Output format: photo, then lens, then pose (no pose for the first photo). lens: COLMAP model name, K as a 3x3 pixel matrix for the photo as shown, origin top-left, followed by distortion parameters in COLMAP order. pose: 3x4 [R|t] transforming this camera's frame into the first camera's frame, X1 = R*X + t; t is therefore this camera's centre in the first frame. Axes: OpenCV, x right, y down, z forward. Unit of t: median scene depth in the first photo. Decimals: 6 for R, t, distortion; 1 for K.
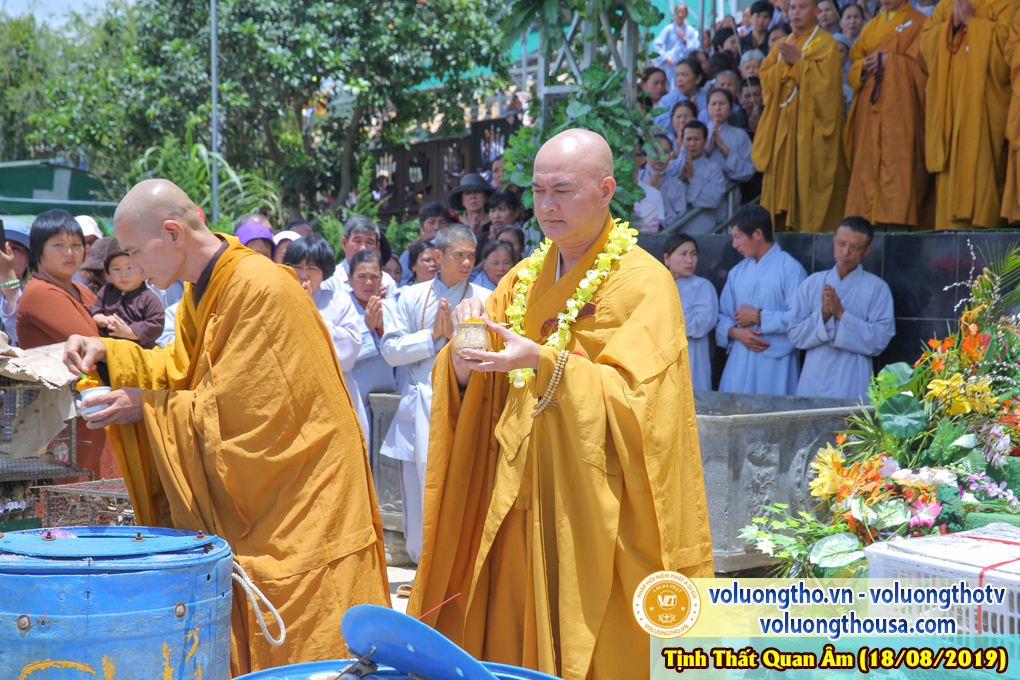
lens RADIAL K [[1897.1, 0, 510.0], [0, 1897.1, 340.0], [0, 0, 1]] dist [0.236958, 0.008025]
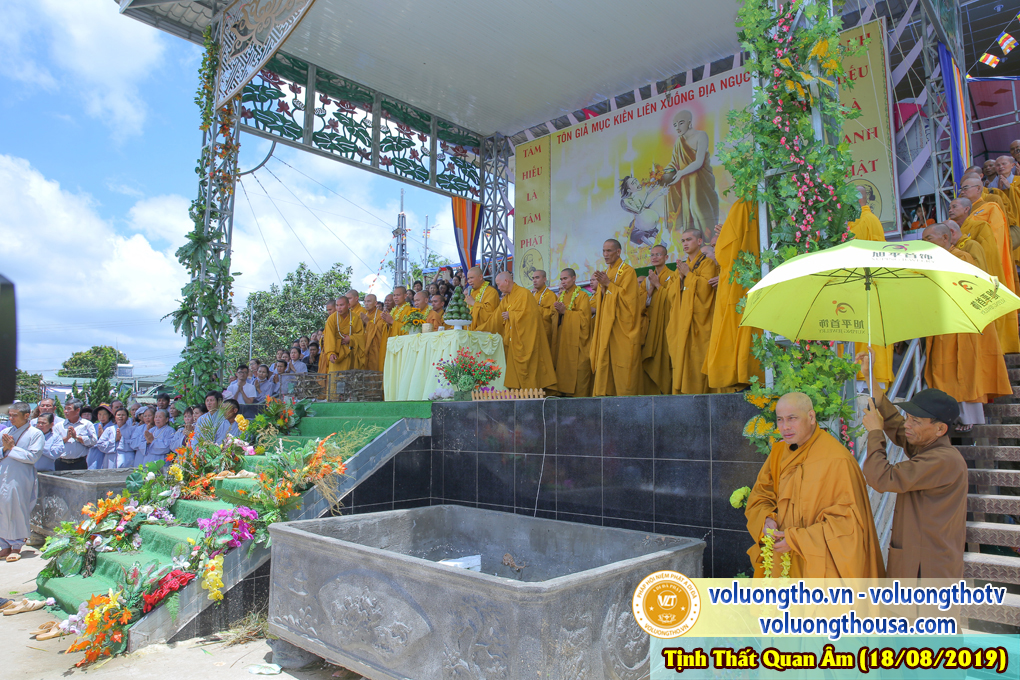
lens RADIAL K [[694.6, 0, 510.0], [0, 694.6, 340.0], [0, 0, 1]] dist [-0.111935, 0.098433]
pose [[0.999746, -0.013089, 0.018346, 0.612067], [0.015586, 0.989557, -0.143294, -0.007571], [-0.016279, 0.143543, 0.989510, 0.134631]]
